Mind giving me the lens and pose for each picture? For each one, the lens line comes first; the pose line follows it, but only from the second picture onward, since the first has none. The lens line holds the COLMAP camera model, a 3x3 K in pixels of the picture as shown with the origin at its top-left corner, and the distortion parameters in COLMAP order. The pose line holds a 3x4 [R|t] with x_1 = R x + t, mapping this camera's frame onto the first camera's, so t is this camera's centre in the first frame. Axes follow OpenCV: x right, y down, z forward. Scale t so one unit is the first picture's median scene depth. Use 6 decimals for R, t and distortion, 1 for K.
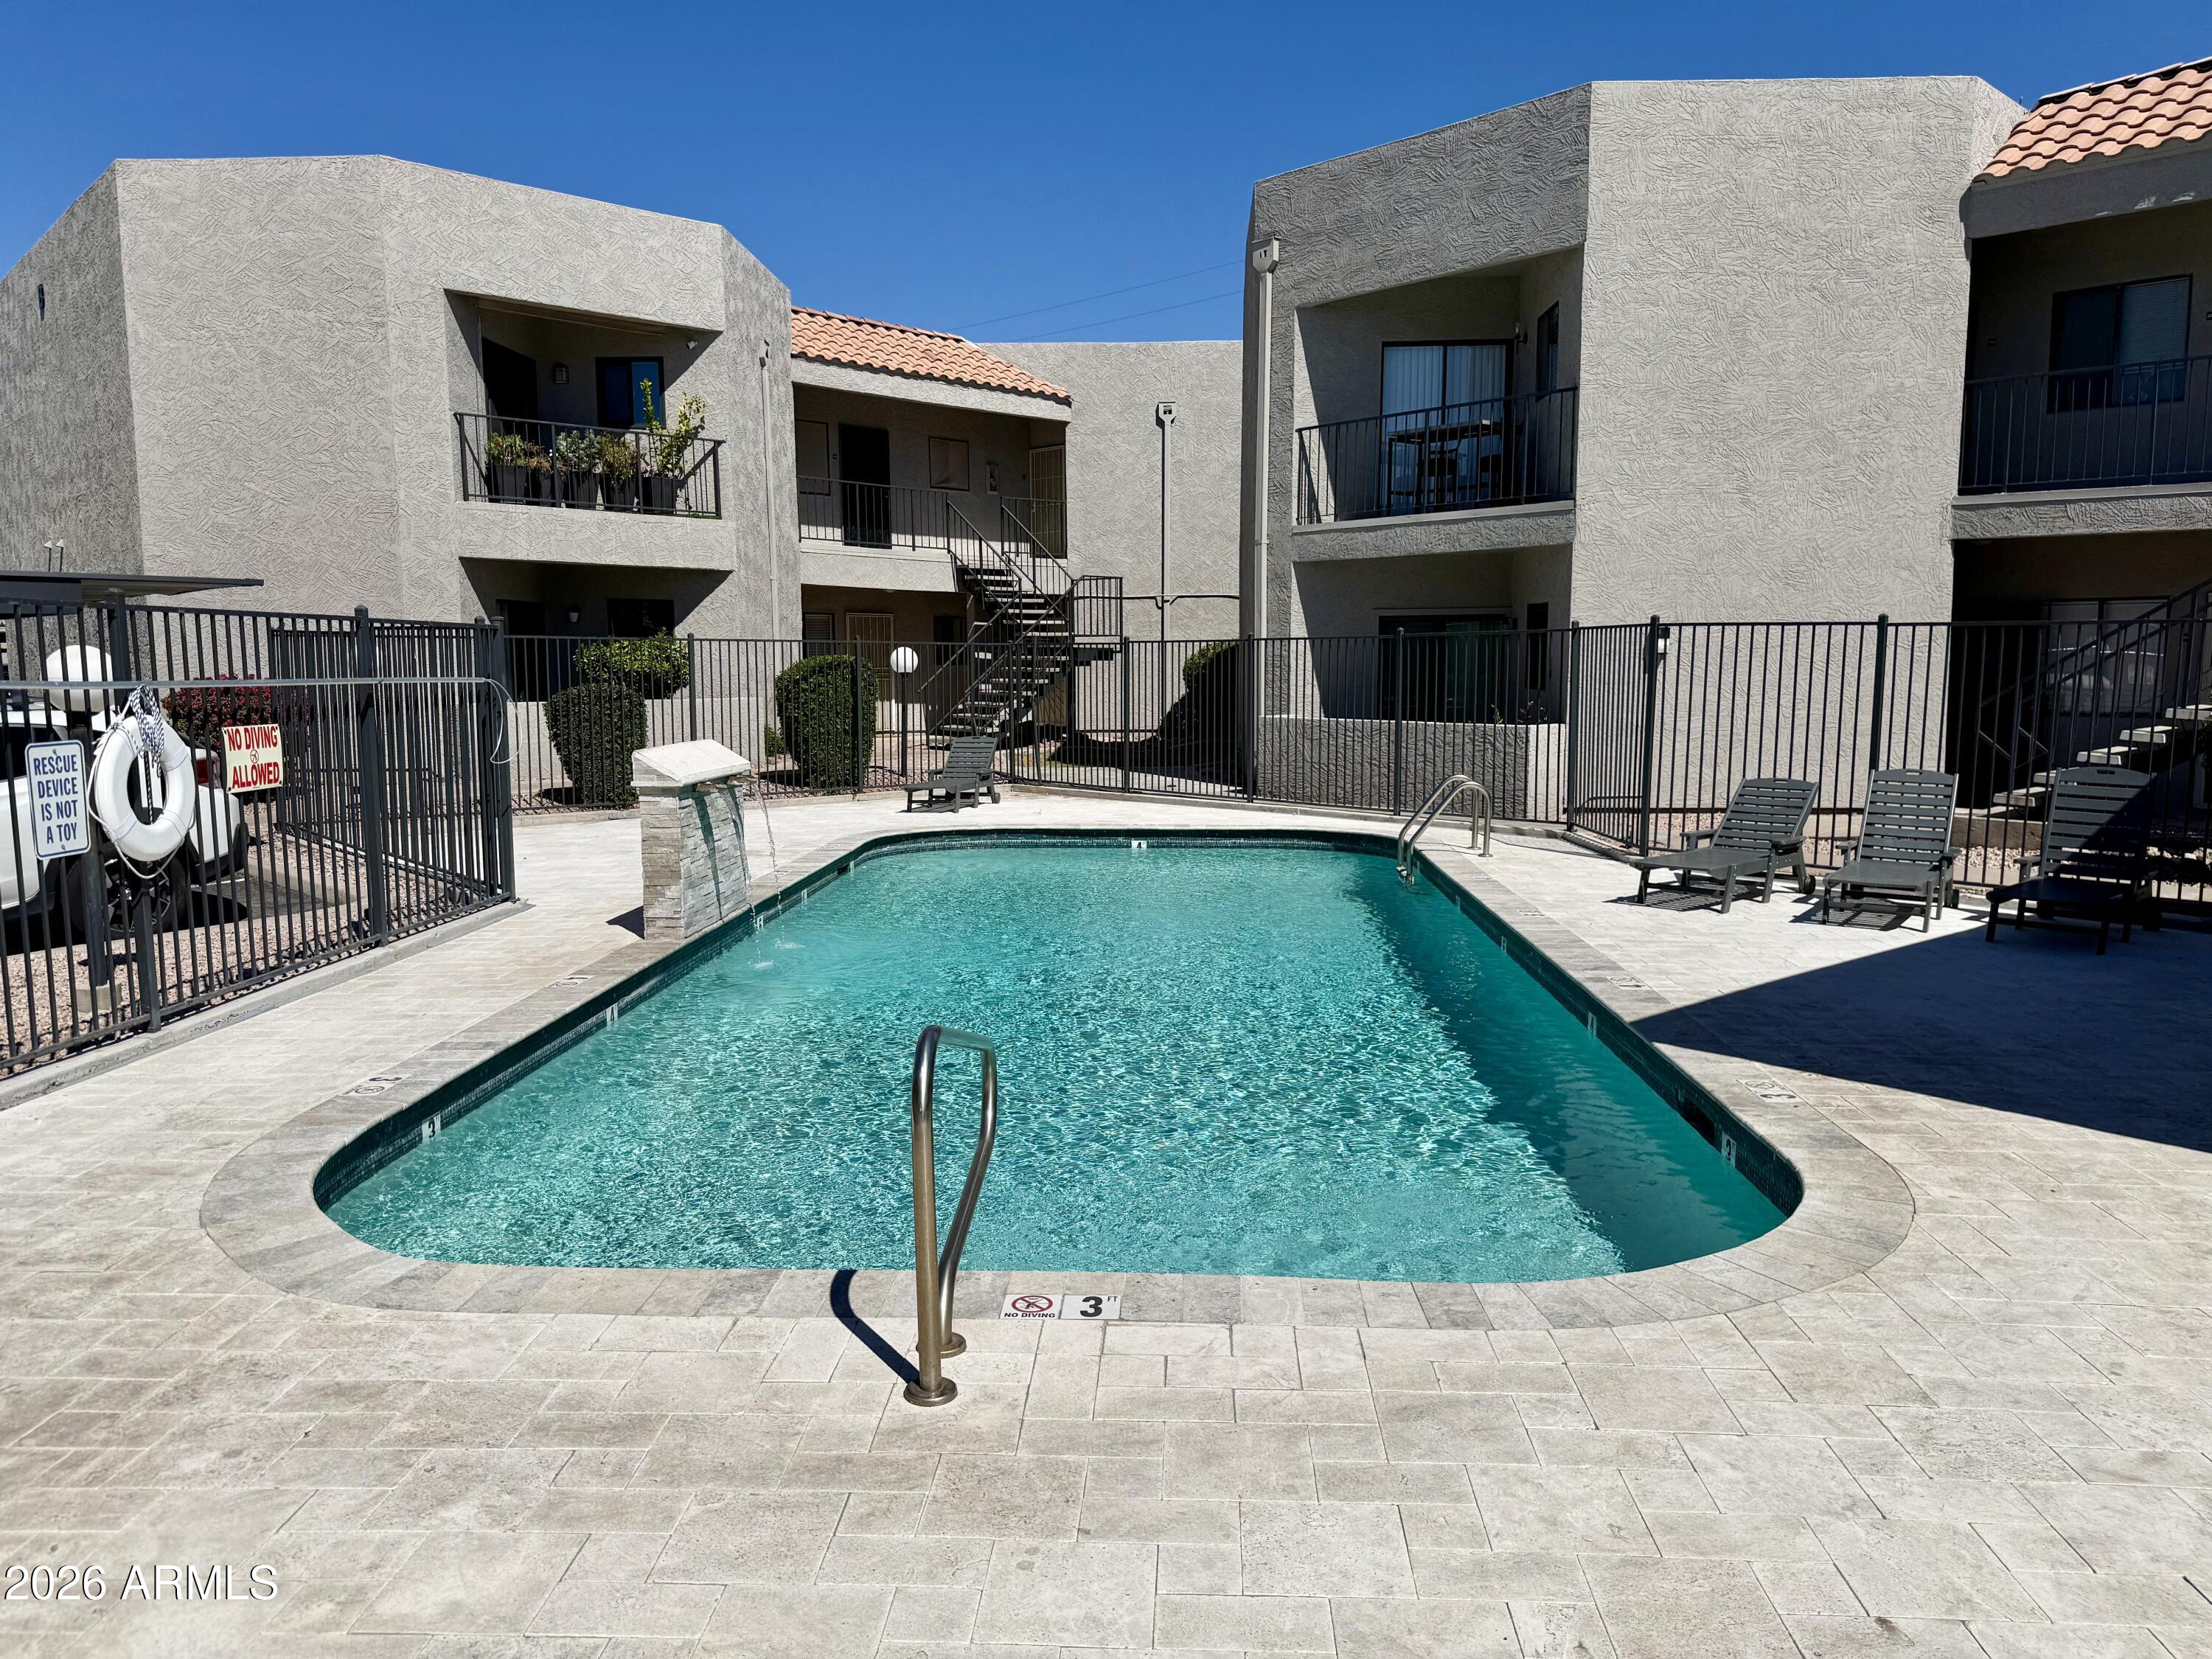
lens RADIAL K [[1528.9, 0, 1106.0], [0, 1528.9, 829.5], [0, 0, 1]] dist [-0.005968, -0.002800]
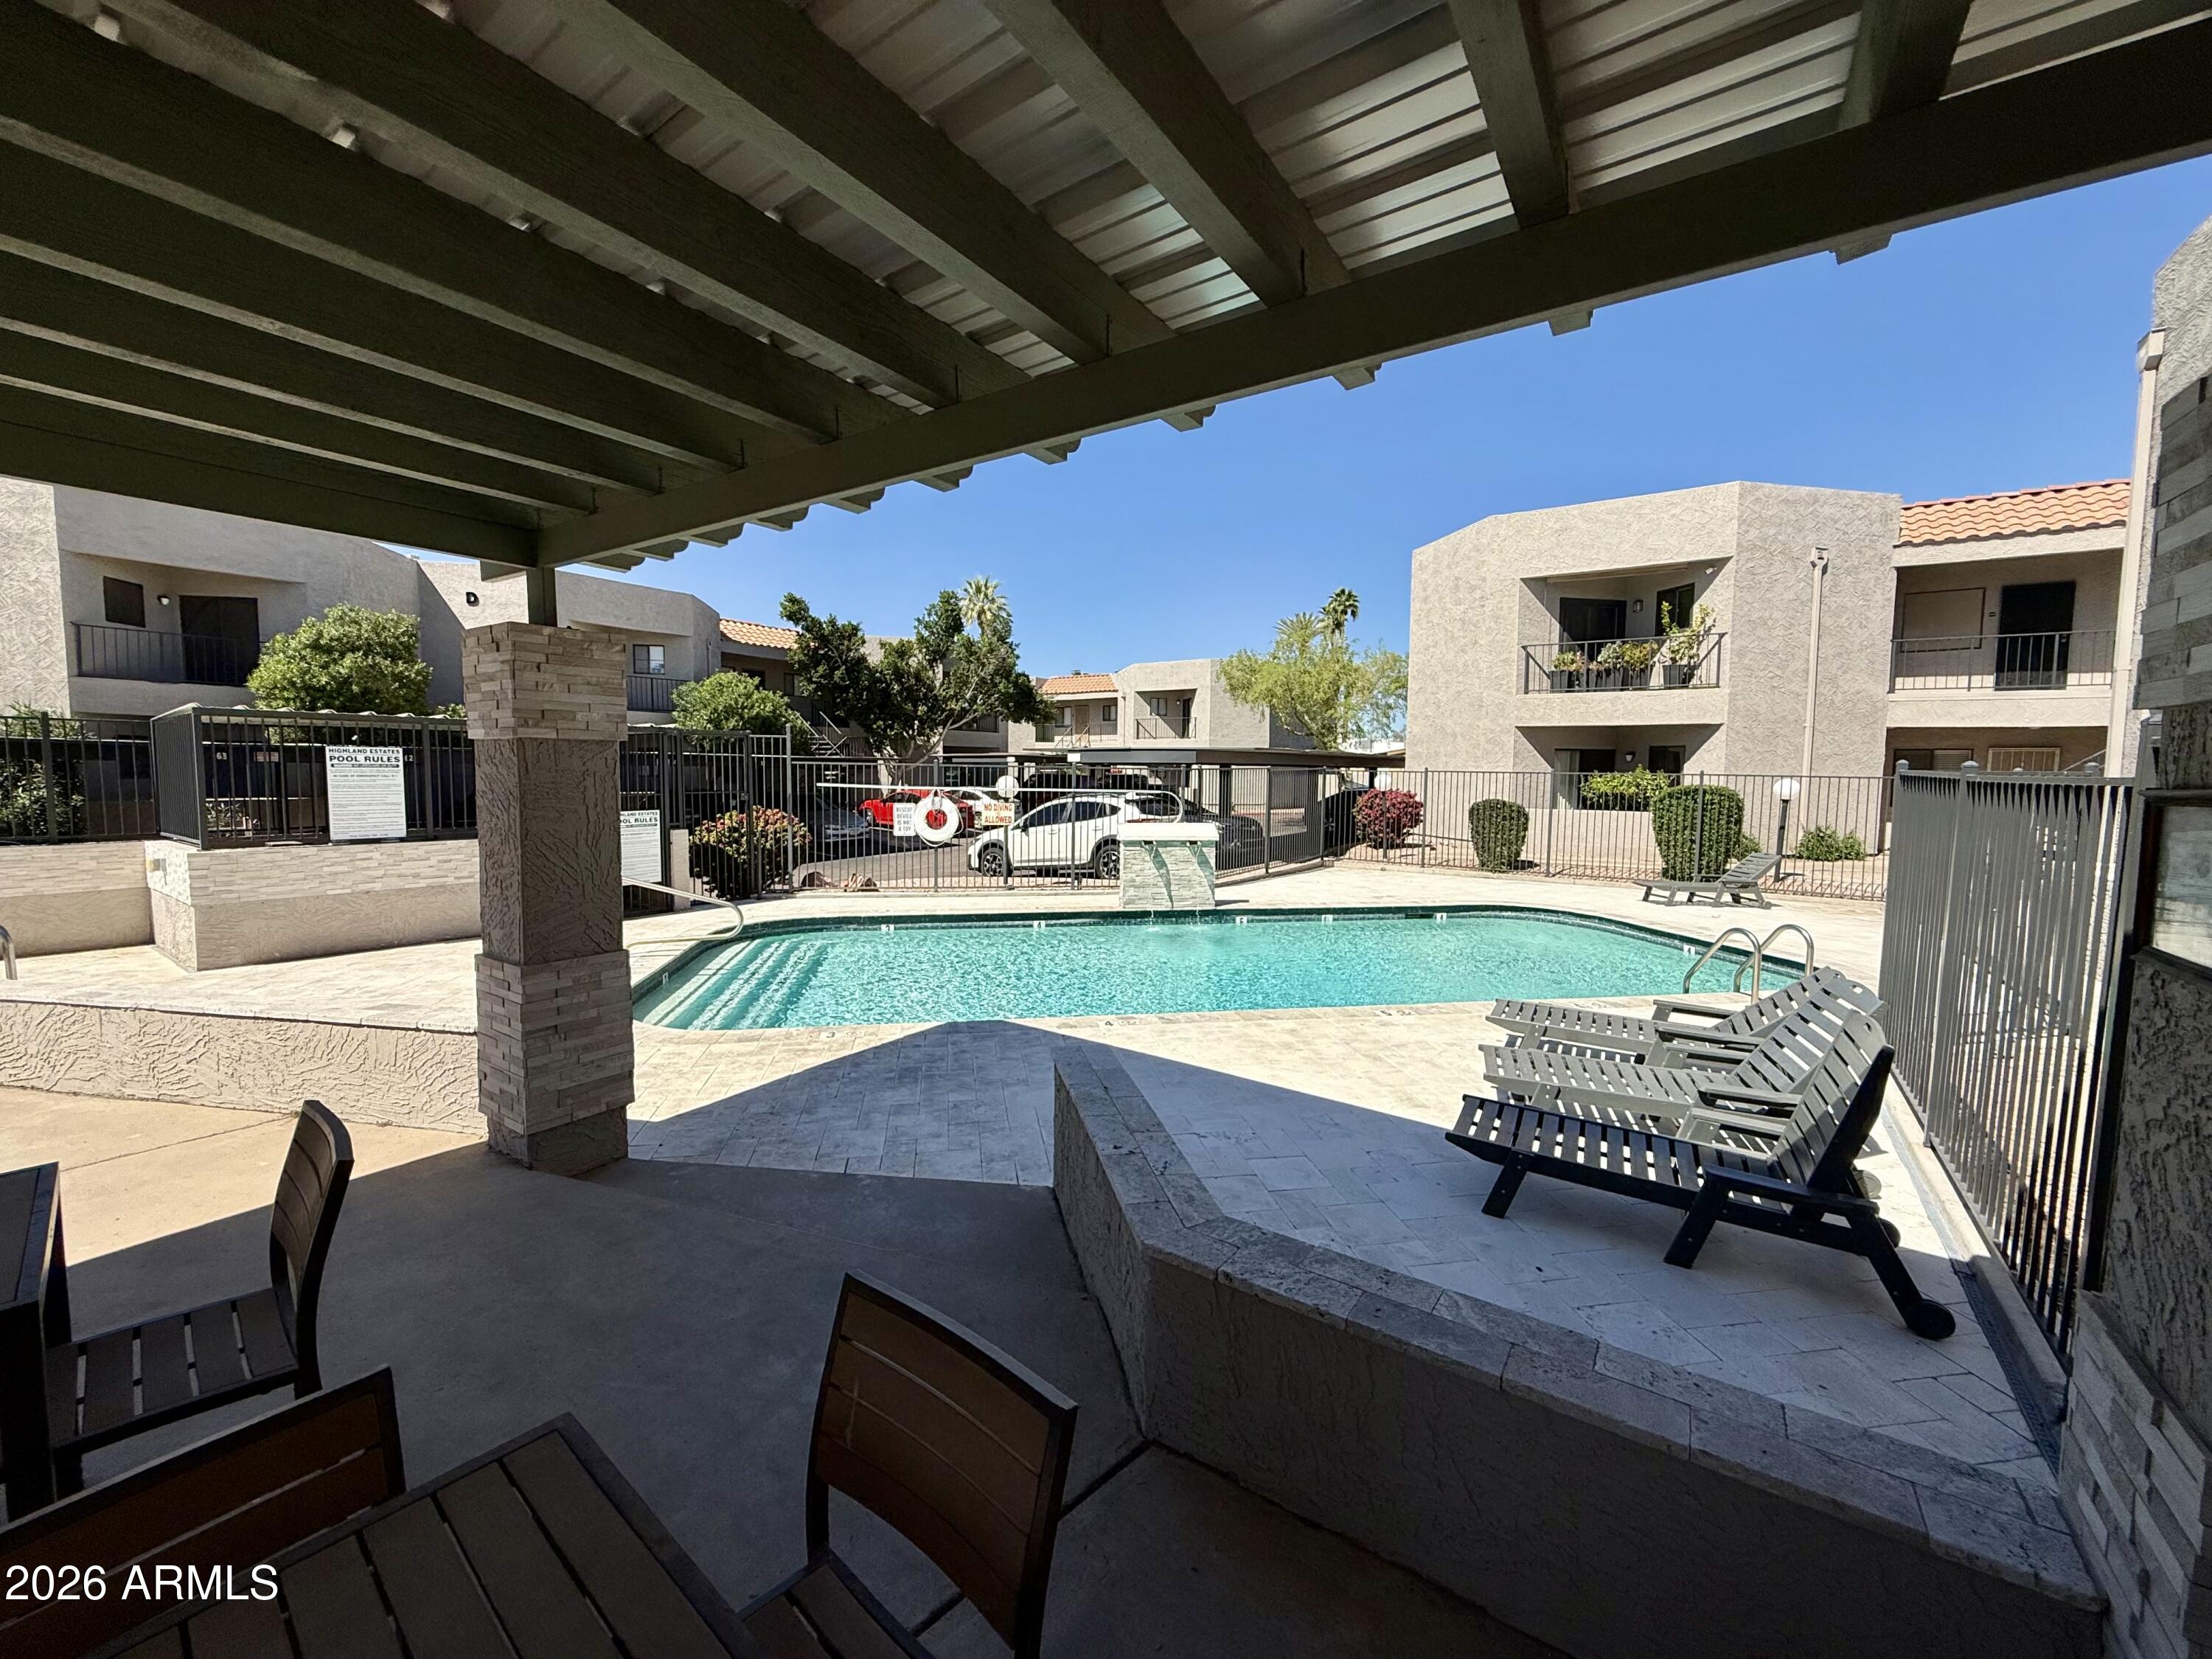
lens RADIAL K [[858.4, 0, 1106.0], [0, 858.4, 829.5], [0, 0, 1]] dist [0.000813, 0.000169]
pose [[0.239632, 0.073089, -0.968109, 0.397232], [-0.117009, 0.992068, 0.045936, -0.043296], [0.963787, 0.102270, 0.246283, 0.269640]]
